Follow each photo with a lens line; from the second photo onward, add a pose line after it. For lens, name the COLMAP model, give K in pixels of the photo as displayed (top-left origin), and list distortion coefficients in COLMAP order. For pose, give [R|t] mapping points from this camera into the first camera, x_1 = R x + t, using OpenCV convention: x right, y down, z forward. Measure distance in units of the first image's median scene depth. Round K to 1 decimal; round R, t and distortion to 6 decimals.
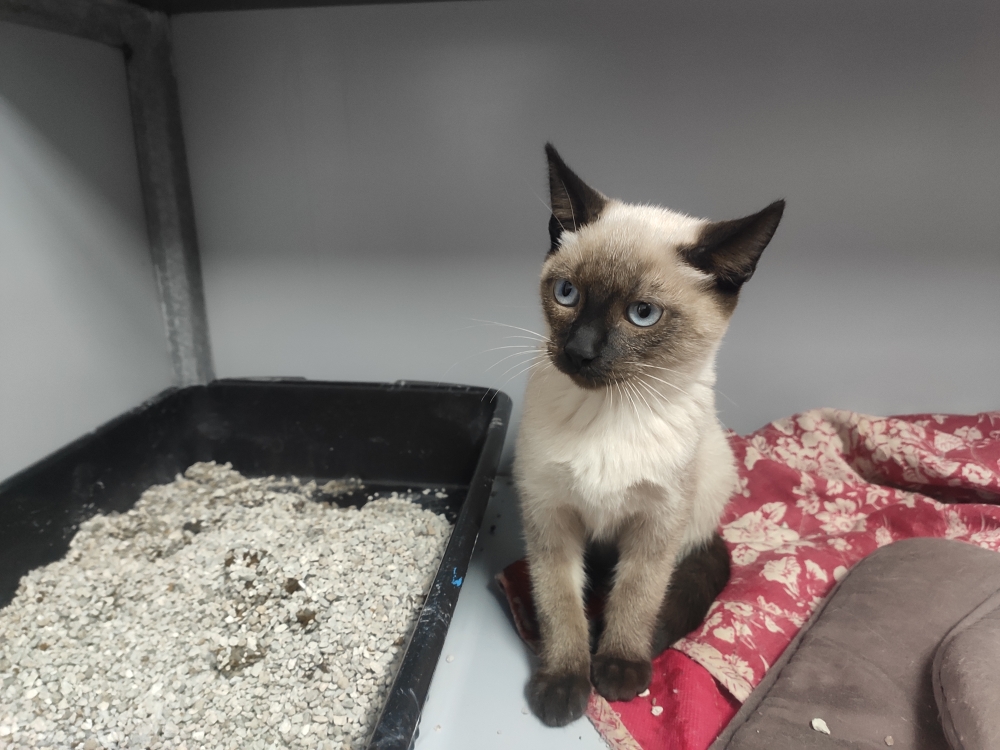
lens RADIAL K [[758.6, 0, 496.3], [0, 758.6, 381.8], [0, 0, 1]] dist [0.058194, -0.107457]
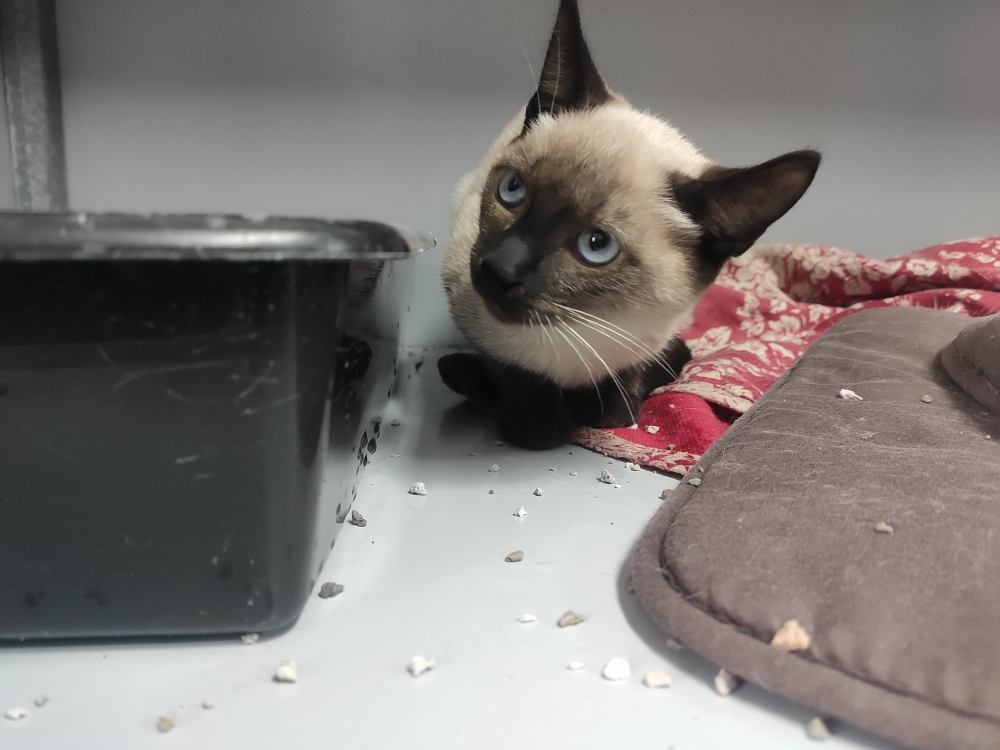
lens RADIAL K [[747.9, 0, 498.6], [0, 747.9, 396.5], [0, 0, 1]] dist [0.093970, -0.147483]
pose [[0.982879, -0.015733, 0.183581, -0.082271], [0.031668, 0.995946, -0.084195, 0.330432], [-0.181512, 0.088567, 0.979392, 0.145552]]
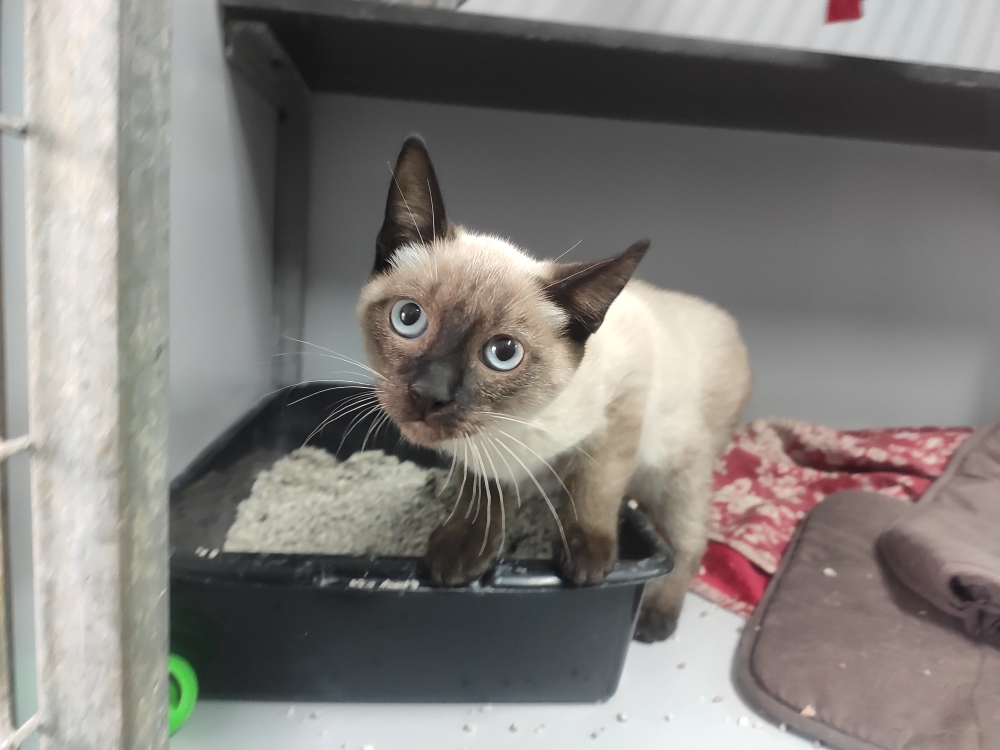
lens RADIAL K [[763.3, 0, 499.3], [0, 763.3, 402.2], [0, 0, 1]] dist [0.064219, -0.112144]
pose [[0.974447, 0.042918, 0.220480, -0.415959], [-0.022451, 0.995271, -0.094510, 0.167886], [-0.223494, 0.087144, 0.970802, -0.307458]]
